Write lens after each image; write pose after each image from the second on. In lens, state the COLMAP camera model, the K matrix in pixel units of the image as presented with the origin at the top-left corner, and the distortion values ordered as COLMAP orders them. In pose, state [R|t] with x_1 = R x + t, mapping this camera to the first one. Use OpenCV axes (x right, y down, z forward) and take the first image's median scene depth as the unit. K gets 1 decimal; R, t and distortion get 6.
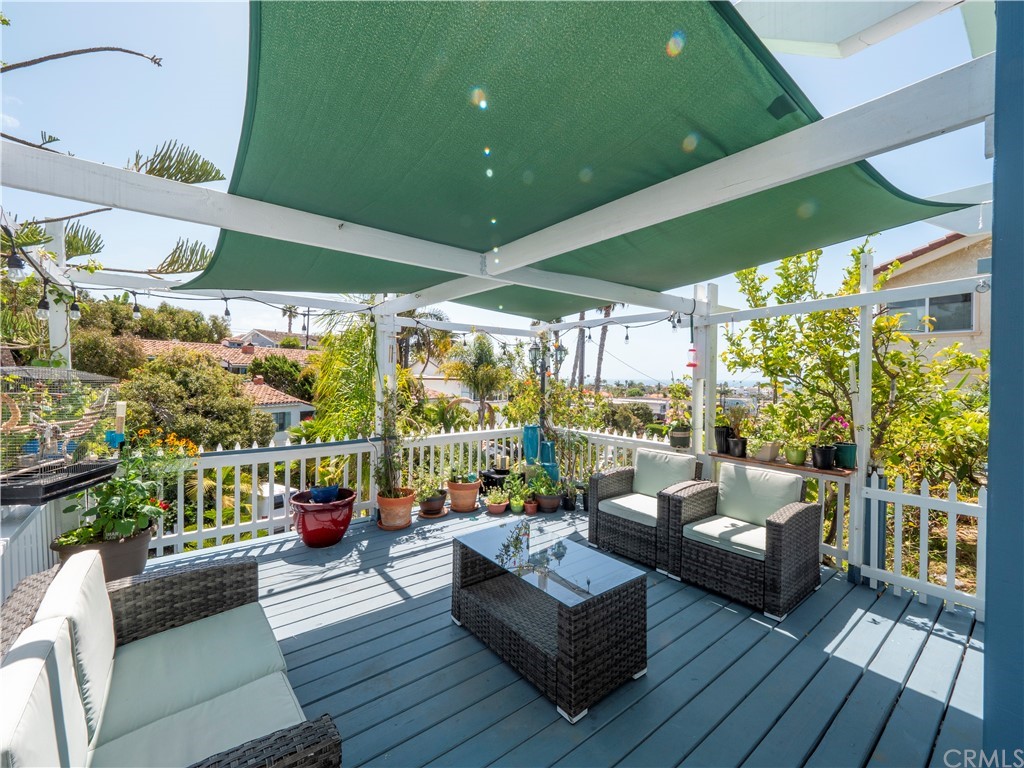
lens RADIAL K [[430.2, 0, 512.0], [0, 430.2, 384.0], [0, 0, 1]] dist [-0.002156, -0.000102]
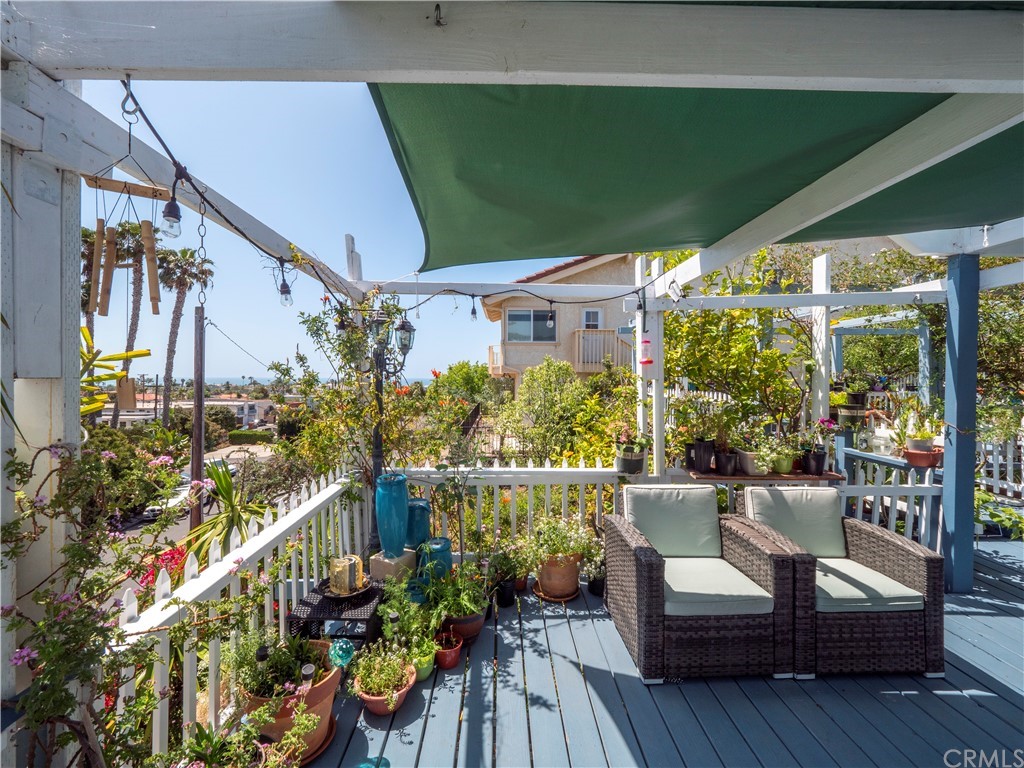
lens RADIAL K [[430.2, 0, 512.0], [0, 430.2, 384.0], [0, 0, 1]] dist [-0.002156, -0.000102]
pose [[0.603933, -0.020507, 0.796771, -0.281441], [0.015589, 0.999782, 0.013916, -0.015765], [-0.796882, 0.004017, 0.604121, 0.637796]]
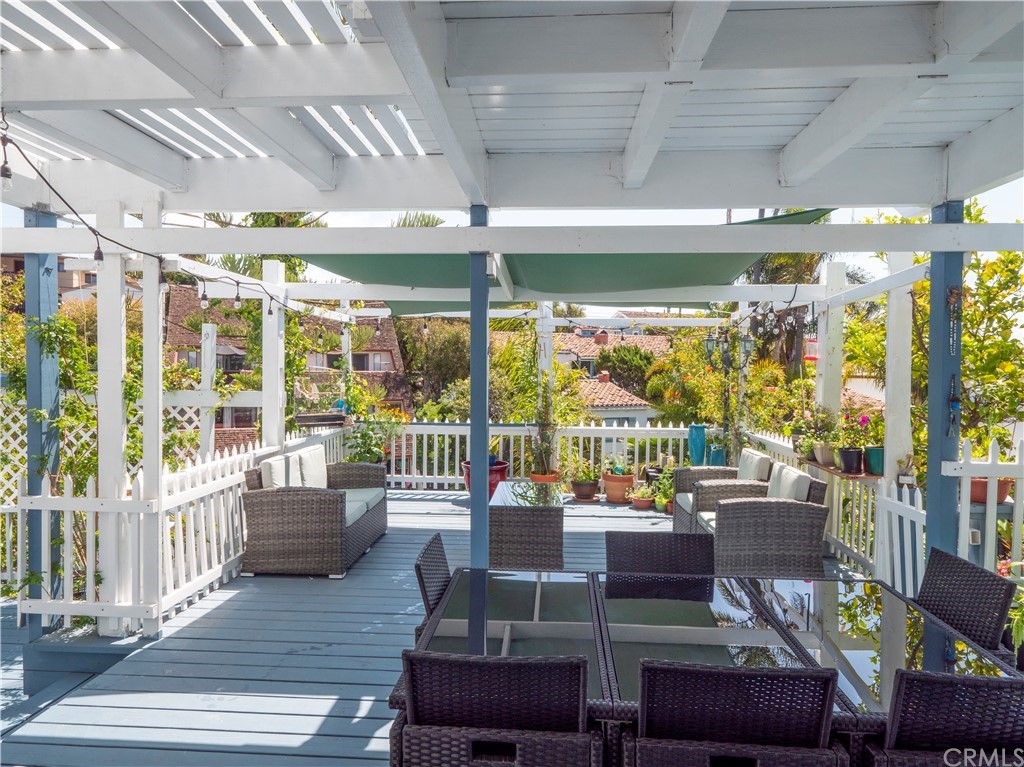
lens RADIAL K [[675.6, 0, 512.0], [0, 675.6, 383.5], [0, 0, 1]] dist [-0.001673, -0.000355]
pose [[0.744725, 0.011320, -0.667276, 0.769388], [-0.012146, 0.999920, 0.003408, 0.009961], [0.667261, 0.005567, 0.744803, -0.358157]]
